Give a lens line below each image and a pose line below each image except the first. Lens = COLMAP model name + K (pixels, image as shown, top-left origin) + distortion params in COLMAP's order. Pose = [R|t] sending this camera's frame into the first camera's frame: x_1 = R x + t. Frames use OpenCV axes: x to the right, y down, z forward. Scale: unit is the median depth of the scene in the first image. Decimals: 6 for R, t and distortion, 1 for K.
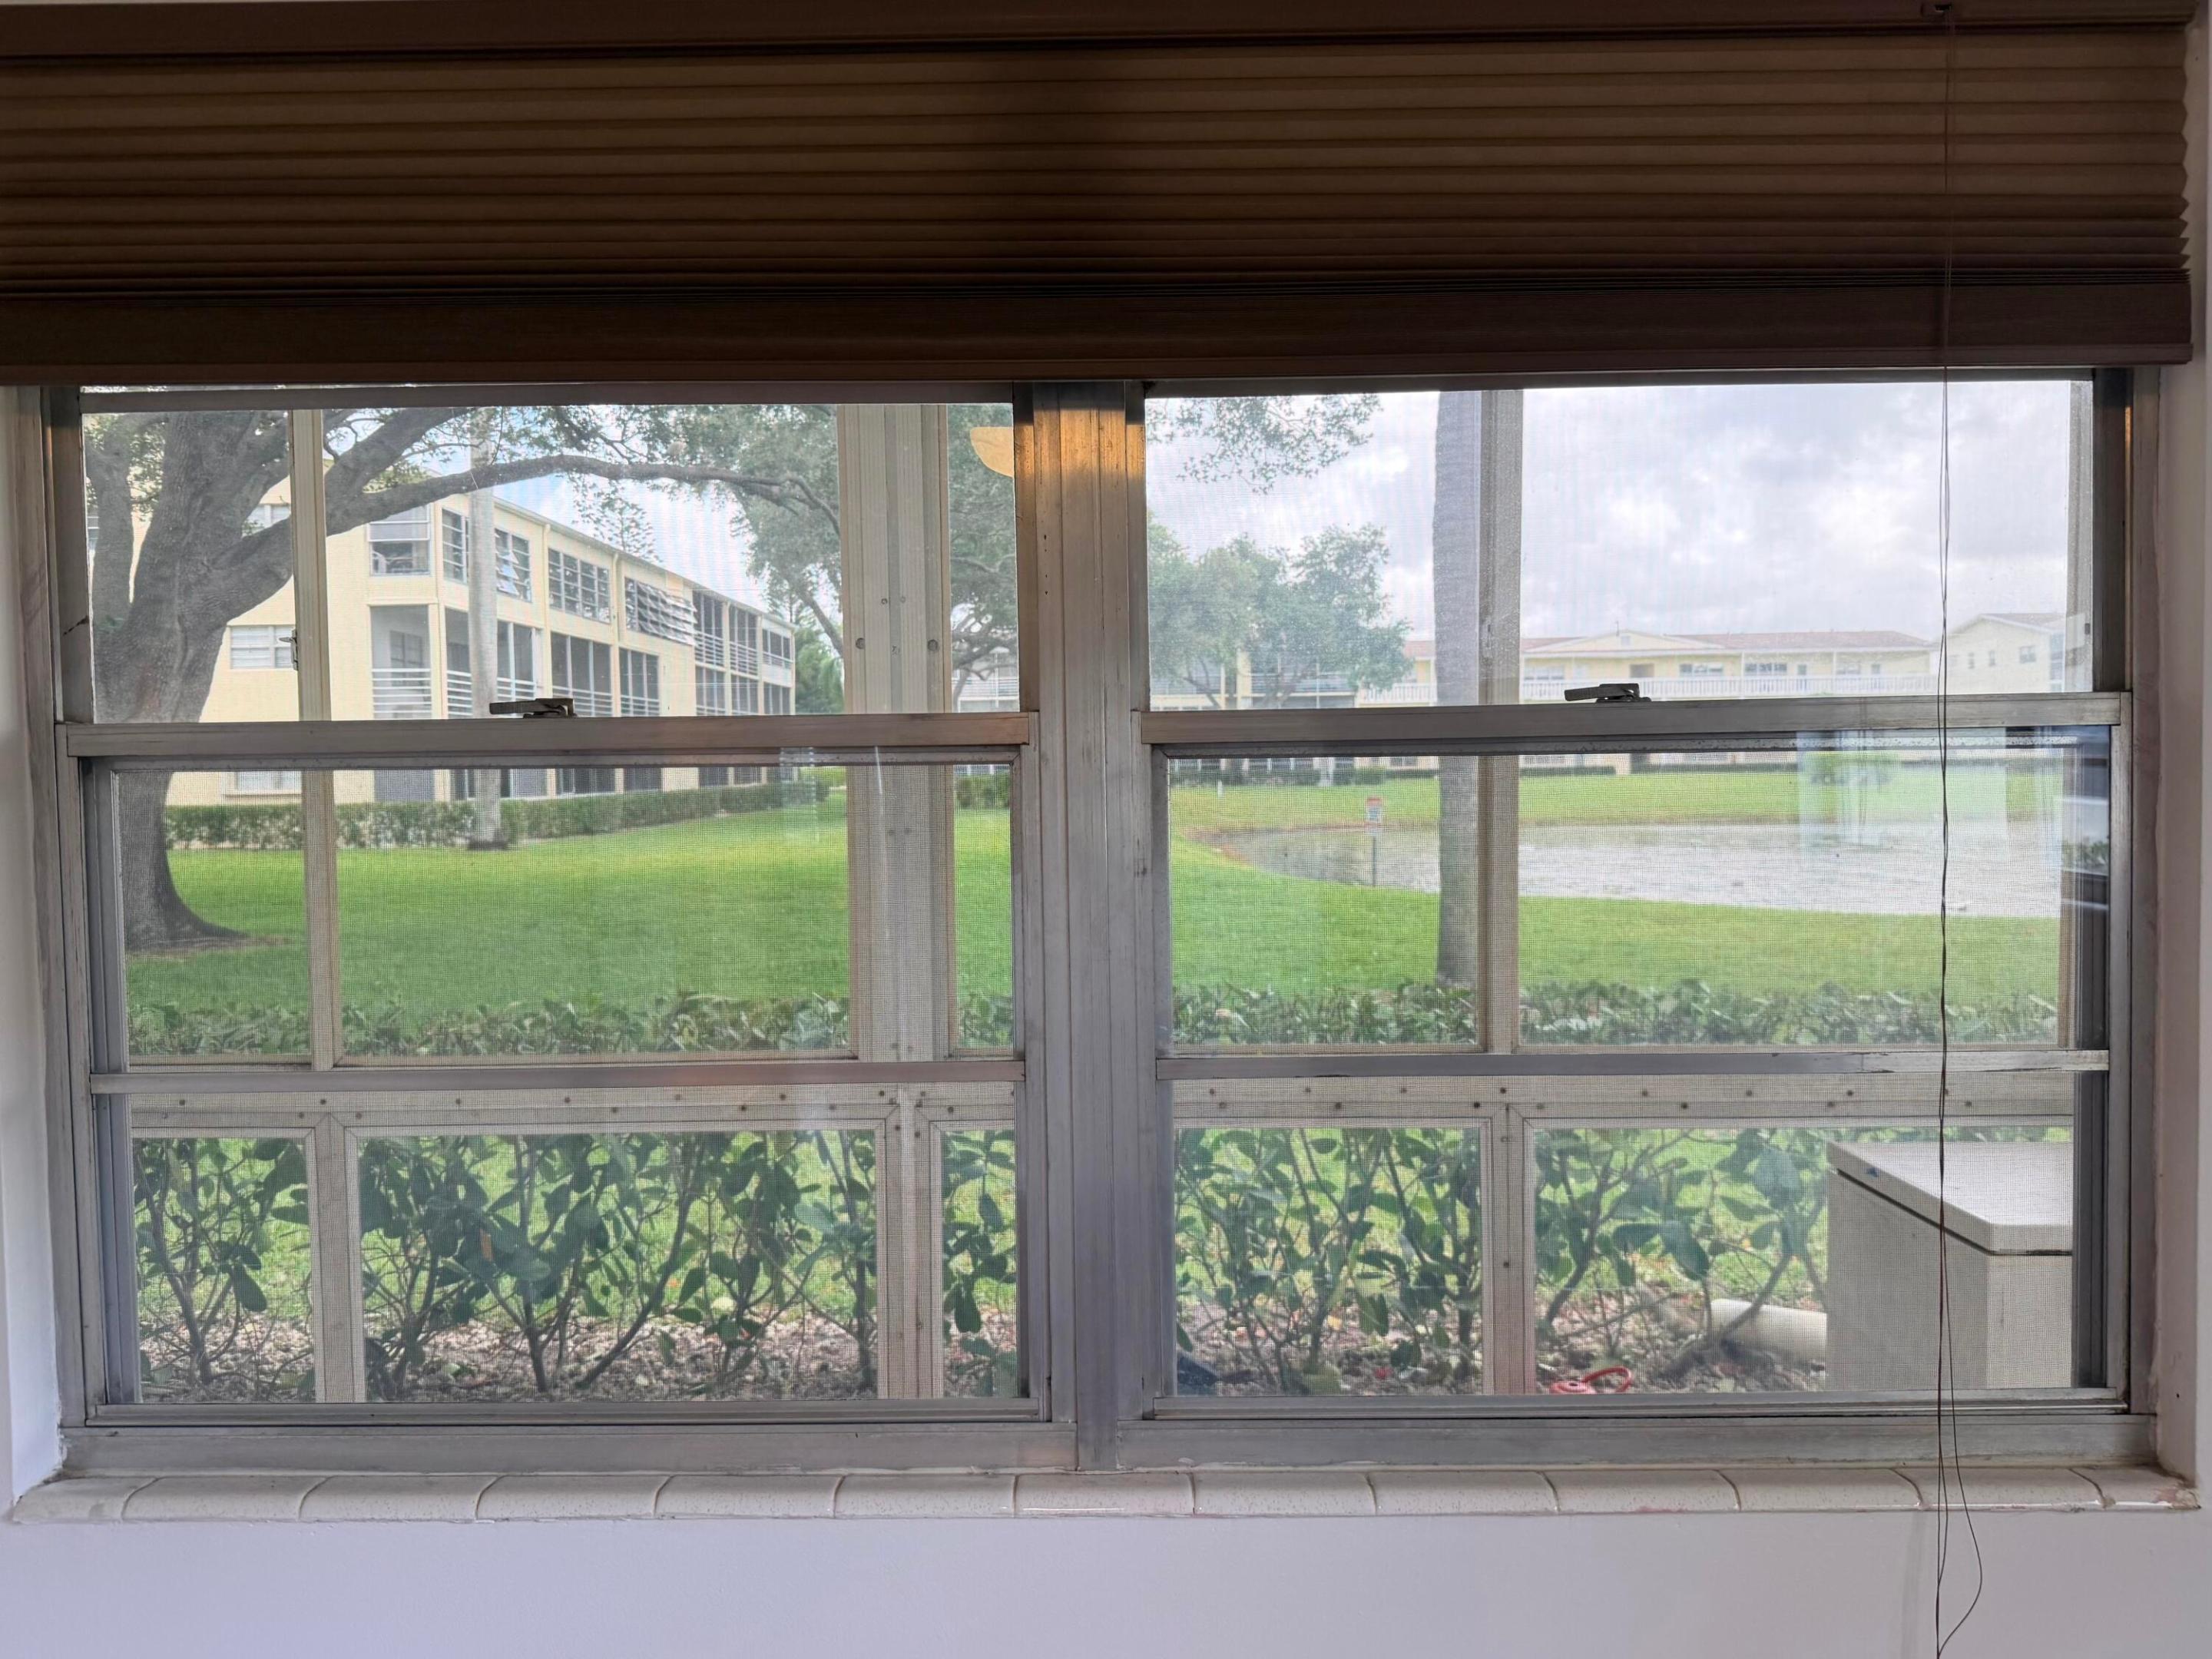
lens RADIAL K [[1606.3, 0, 1093.1], [0, 1606.3, 838.5], [0, 0, 1]] dist [0.012047, -0.002194]
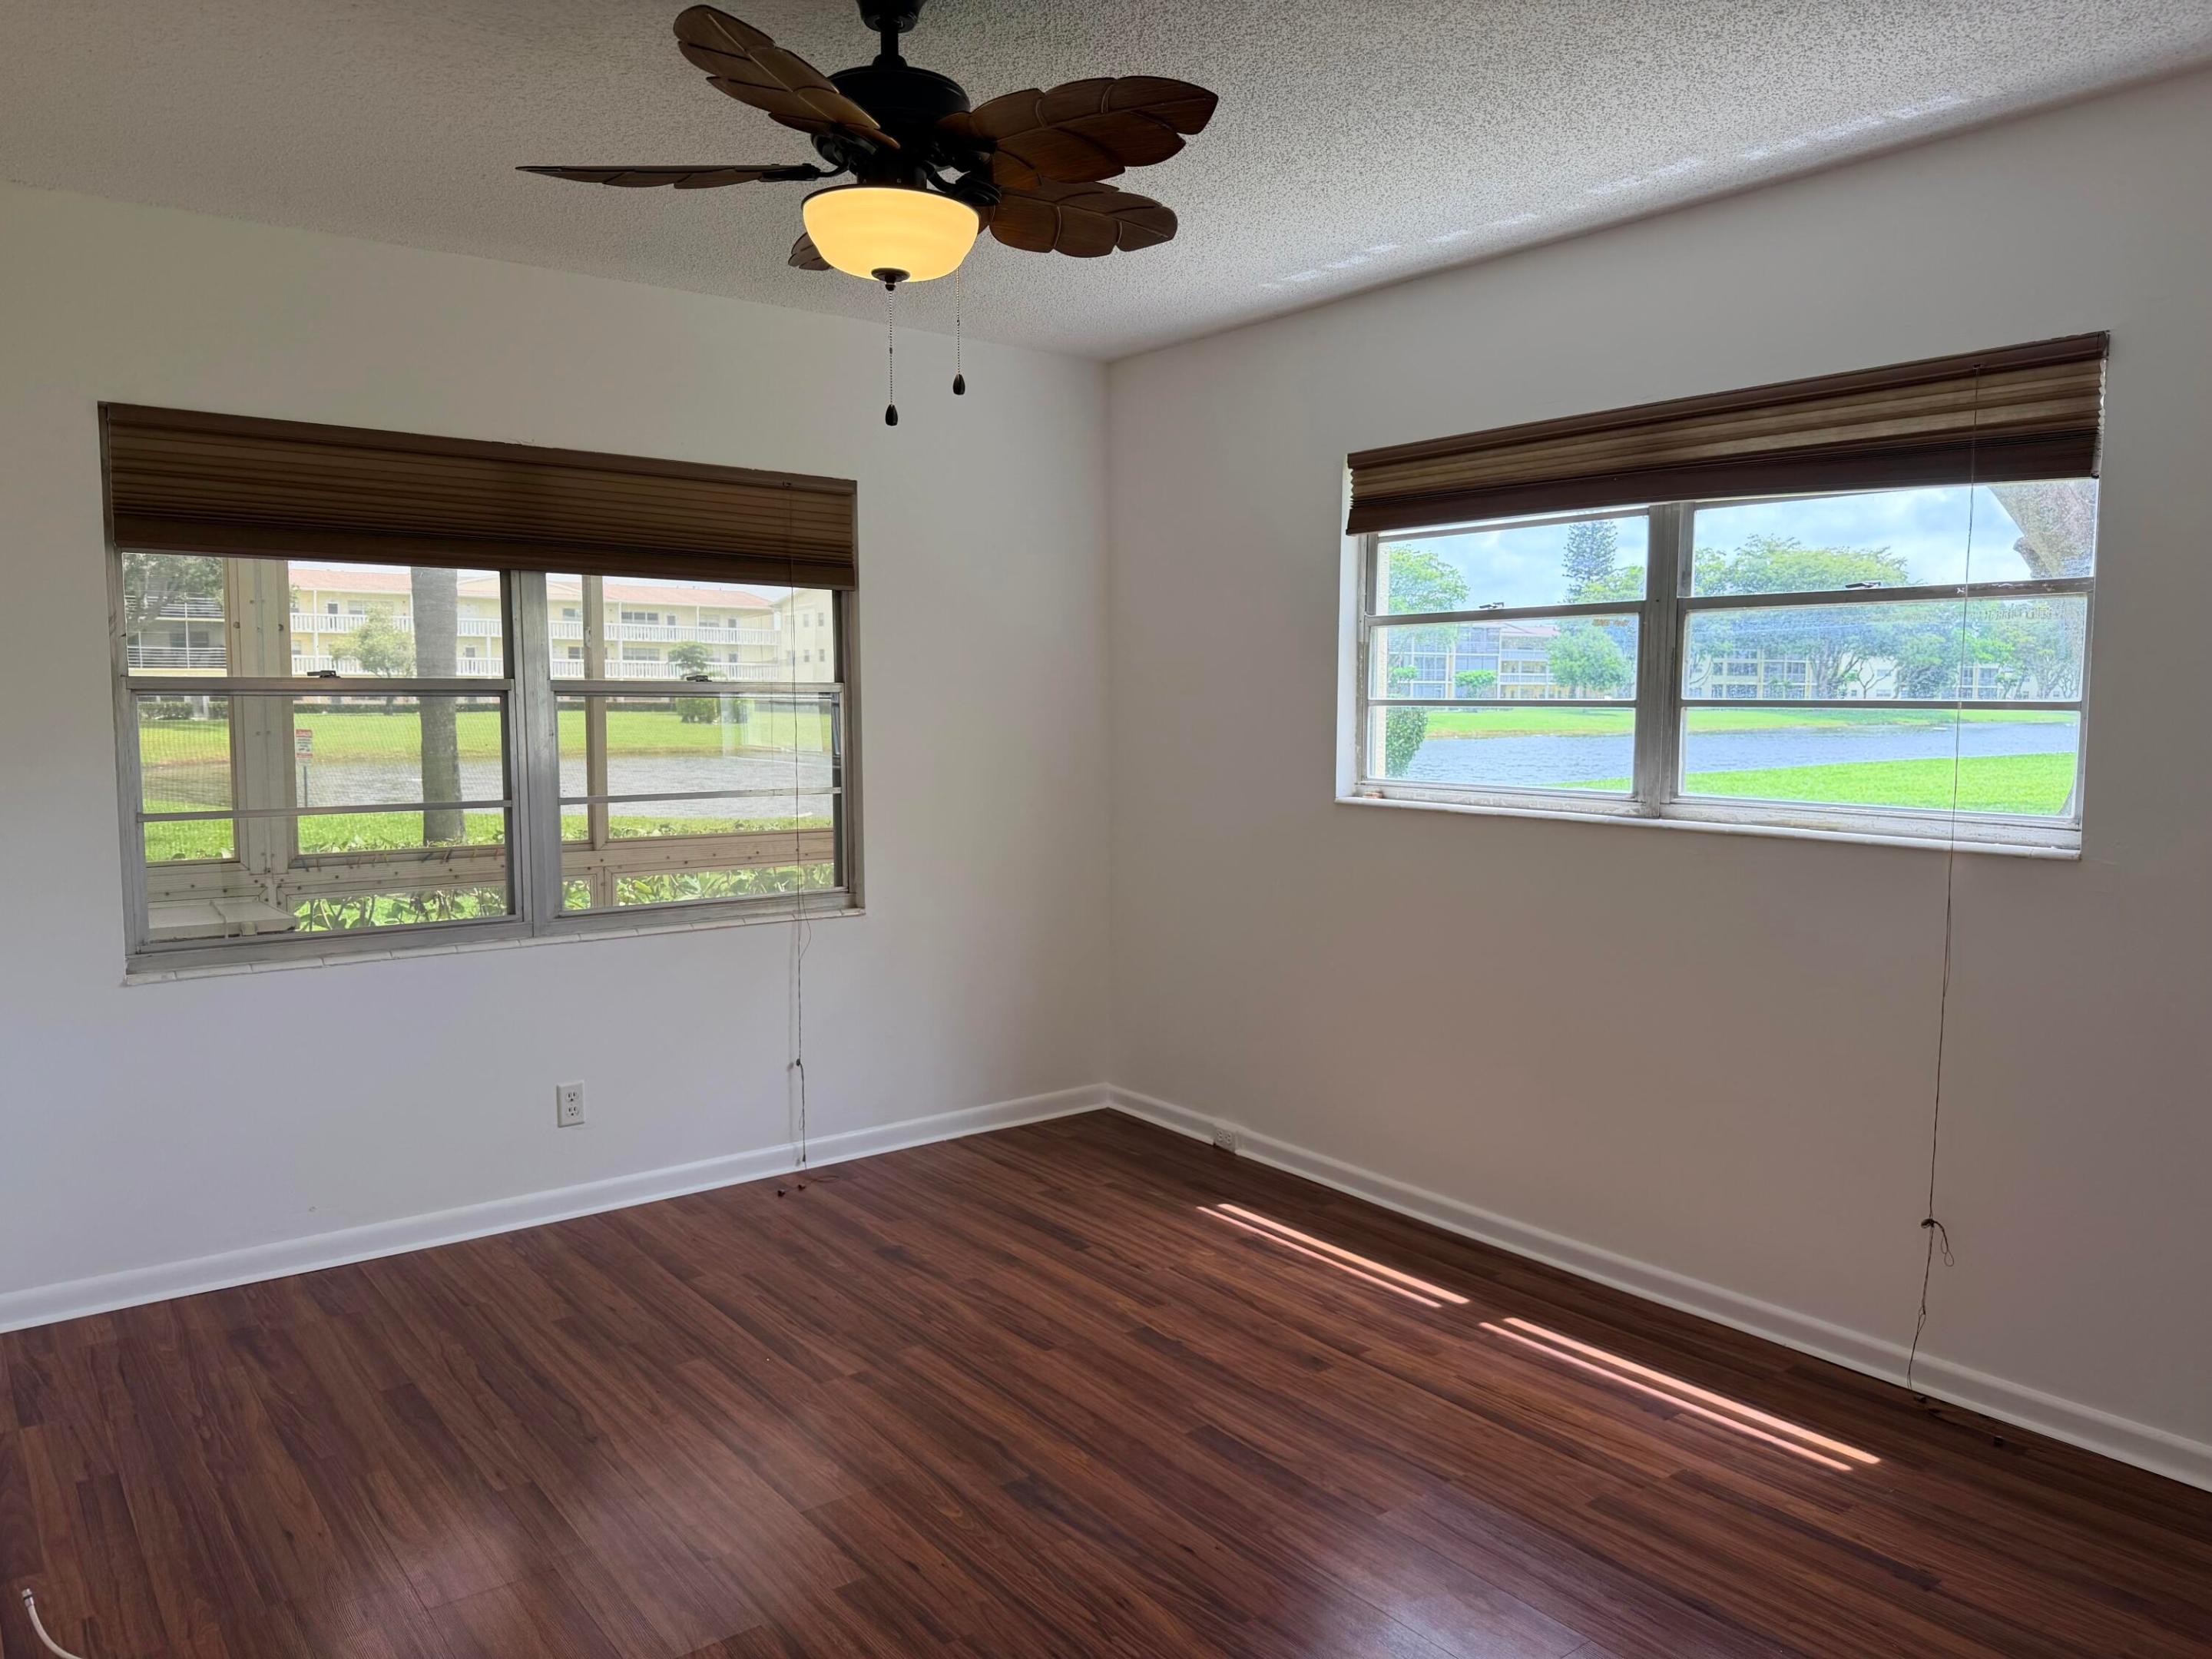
lens RADIAL K [[1525.7, 0, 1111.0], [0, 1525.7, 831.6], [0, 0, 1]] dist [0.089826, -0.159368]
pose [[0.774845, -0.038680, 0.630967, -0.327544], [0.015187, 0.998977, 0.042590, 0.031958], [-0.631969, -0.023418, 0.774640, -0.628335]]
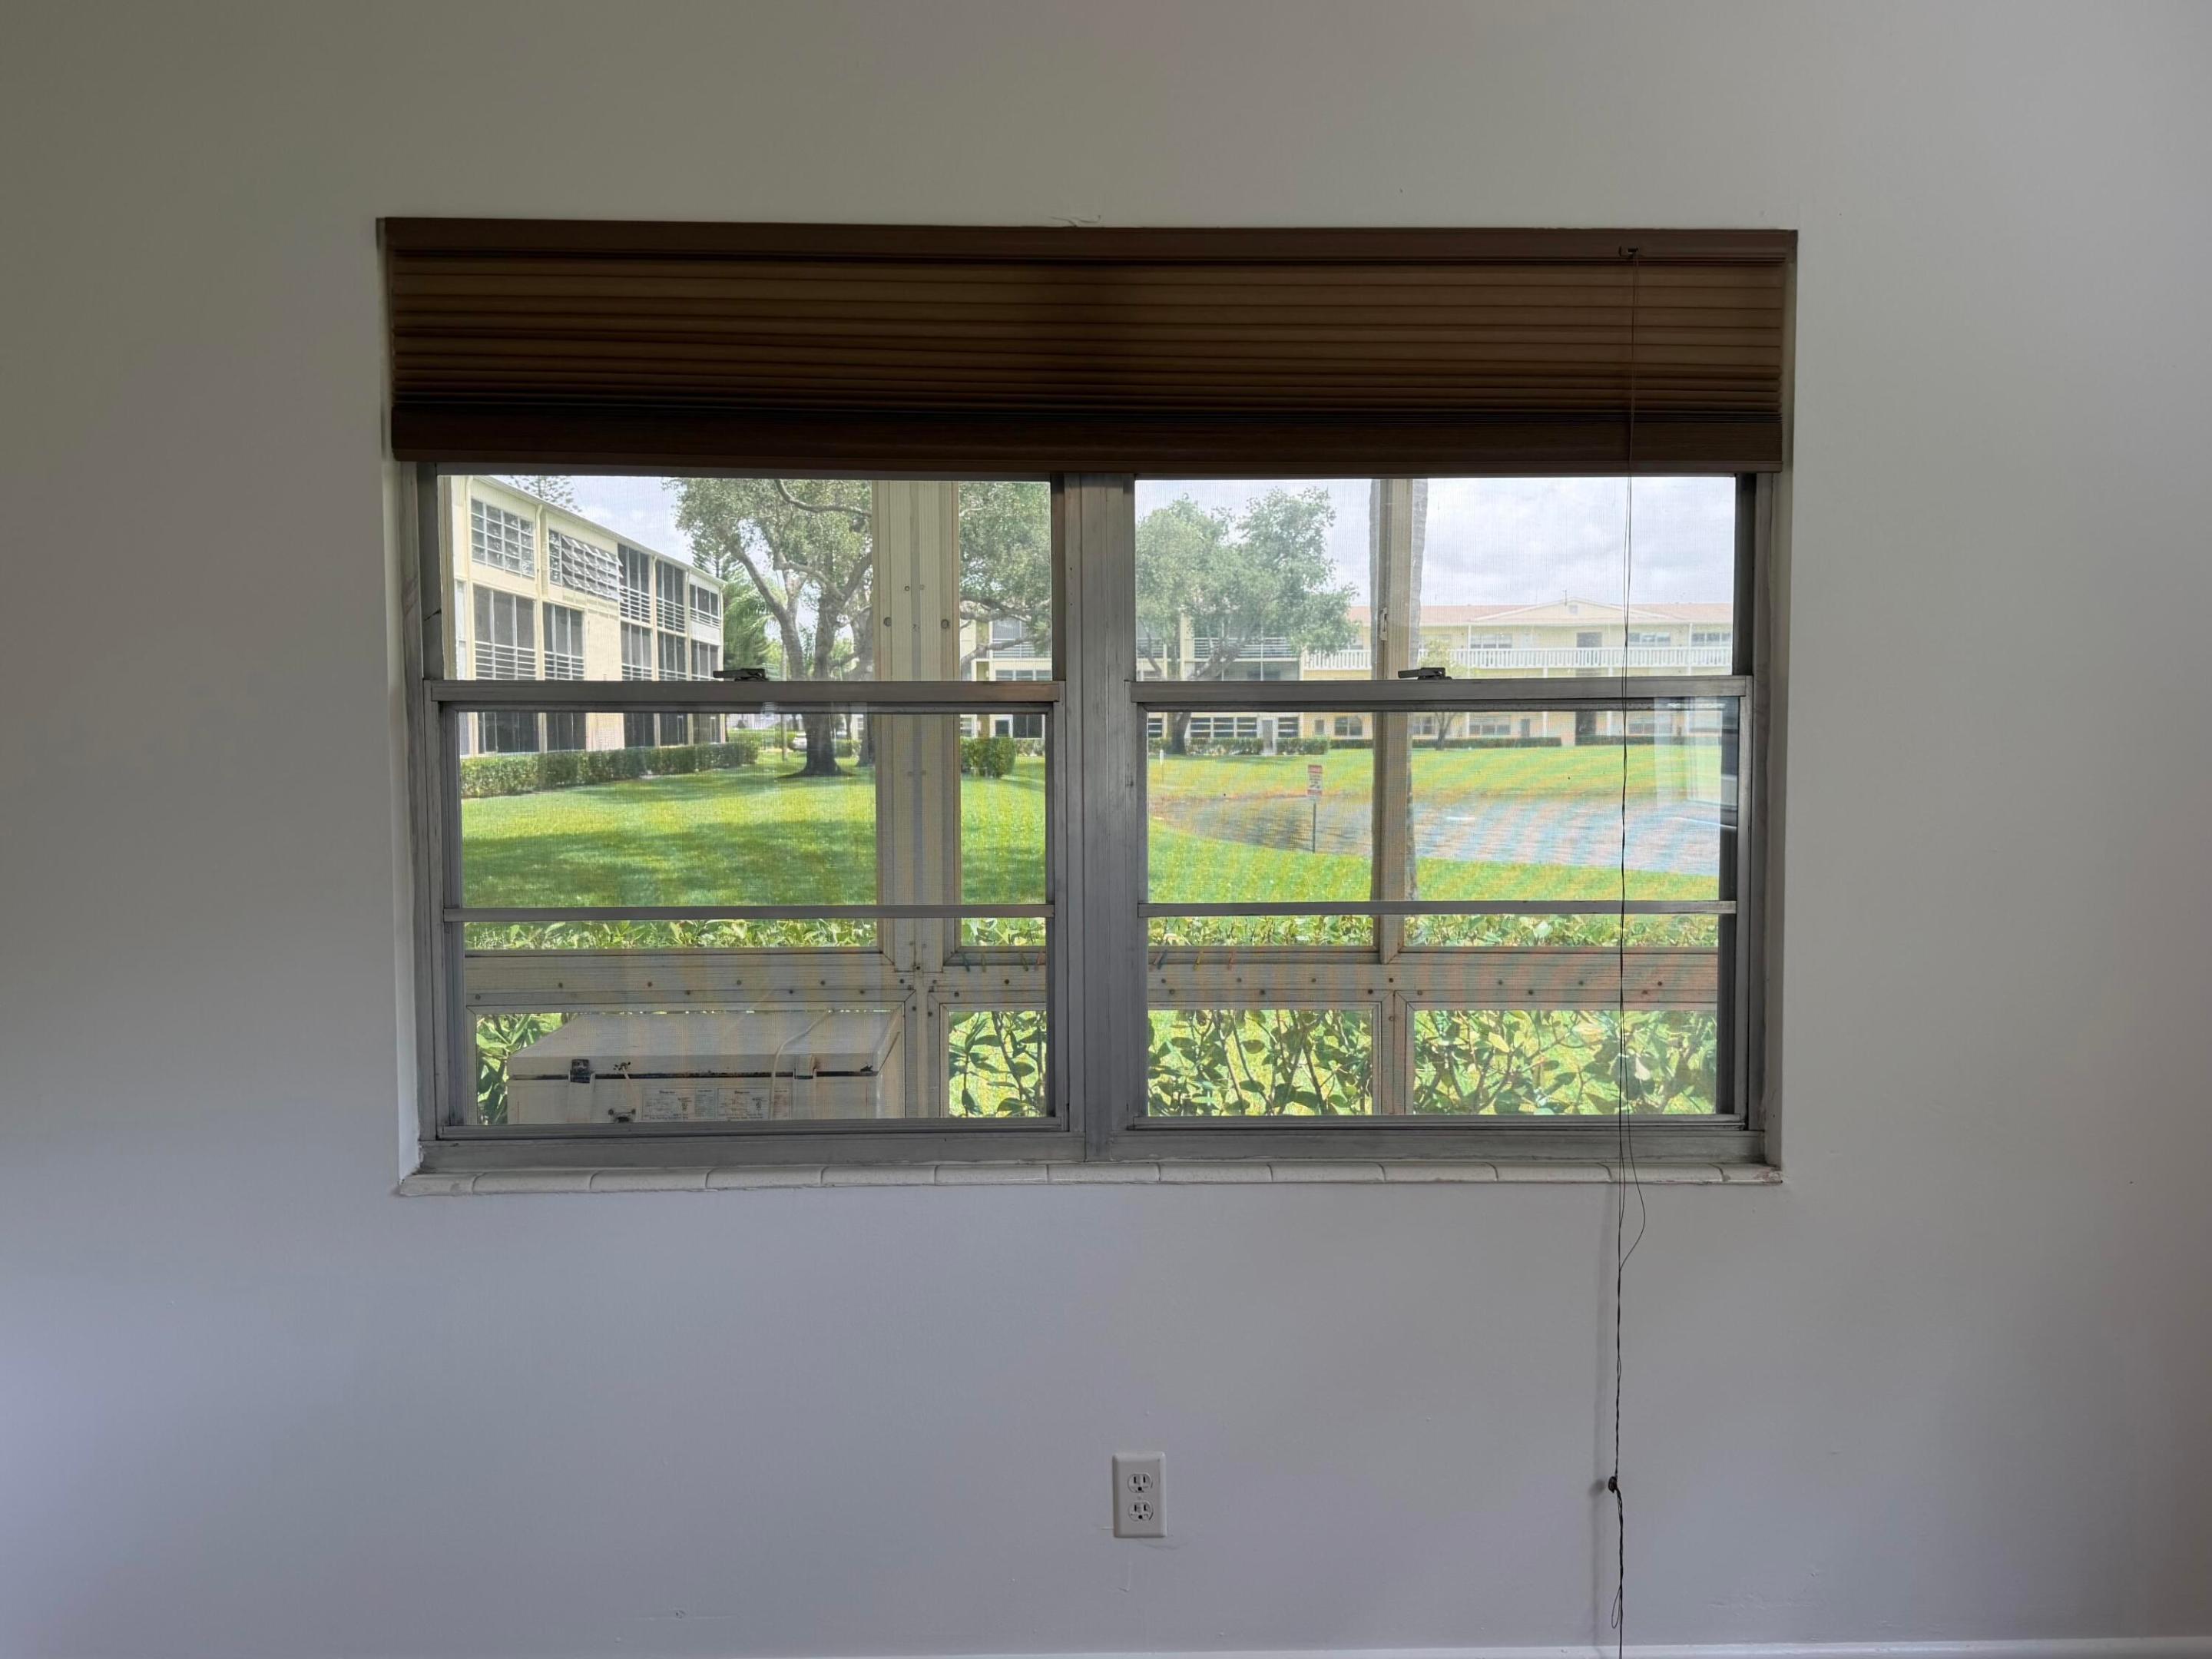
lens RADIAL K [[1656.0, 0, 1100.7], [0, 1656.0, 836.6], [0, 0, 1]] dist [0.094717, -0.003369]
pose [[0.999017, 0.008299, 0.043553, -0.022950], [-0.009064, 0.999808, 0.017395, 0.014885], [-0.043400, -0.017773, 0.998900, -0.208278]]
